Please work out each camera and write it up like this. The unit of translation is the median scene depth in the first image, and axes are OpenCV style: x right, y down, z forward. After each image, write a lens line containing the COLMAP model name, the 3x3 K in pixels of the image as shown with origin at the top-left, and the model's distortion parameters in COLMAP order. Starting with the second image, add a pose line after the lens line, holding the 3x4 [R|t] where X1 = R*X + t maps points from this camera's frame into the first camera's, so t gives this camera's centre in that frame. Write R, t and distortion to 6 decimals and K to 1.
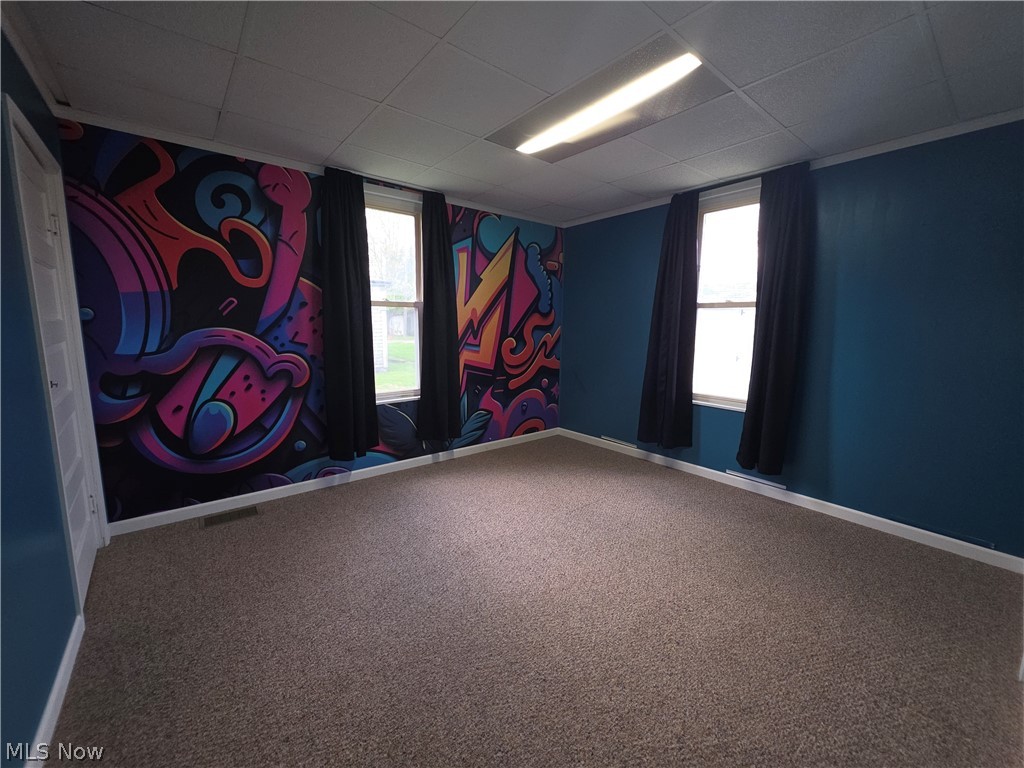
lens RADIAL K [[410.4, 0, 509.2], [0, 410.4, 384.6], [0, 0, 1]] dist [-0.001084, -0.000243]
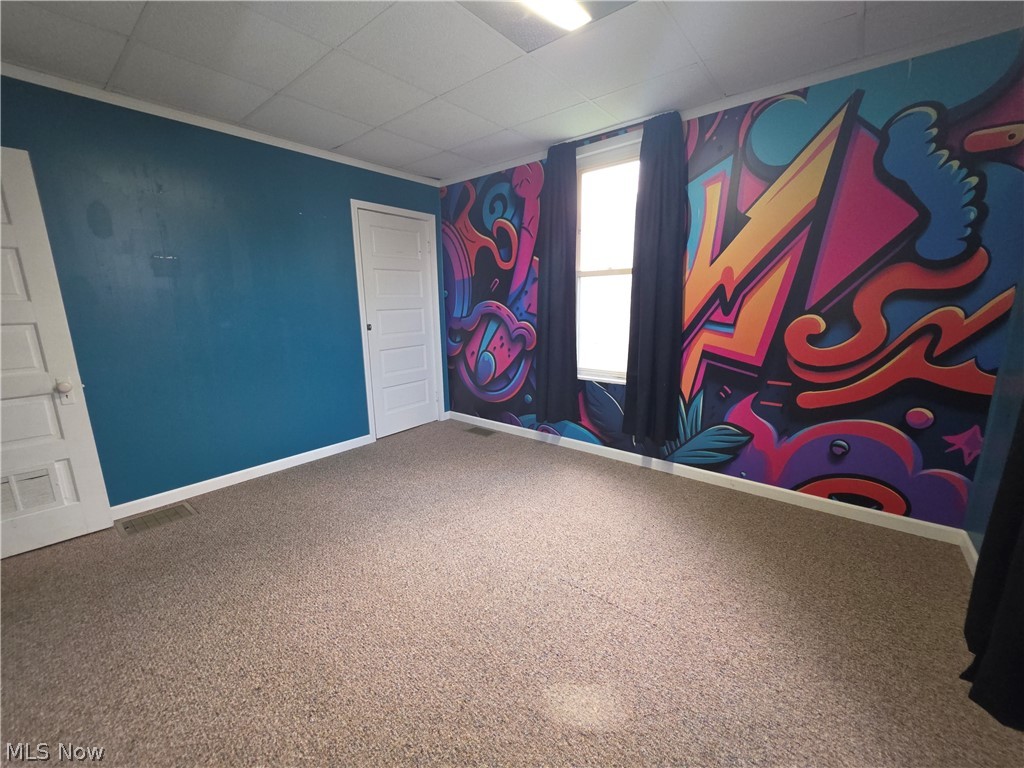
lens RADIAL K [[410.4, 0, 506.4], [0, 410.4, 384.4], [0, 0, 1]] dist [-0.001084, -0.000243]
pose [[0.196878, 0.185488, -0.962722, 0.561088], [-0.128395, 0.978362, 0.162245, -0.071793], [0.971985, 0.091666, 0.216433, 0.593777]]
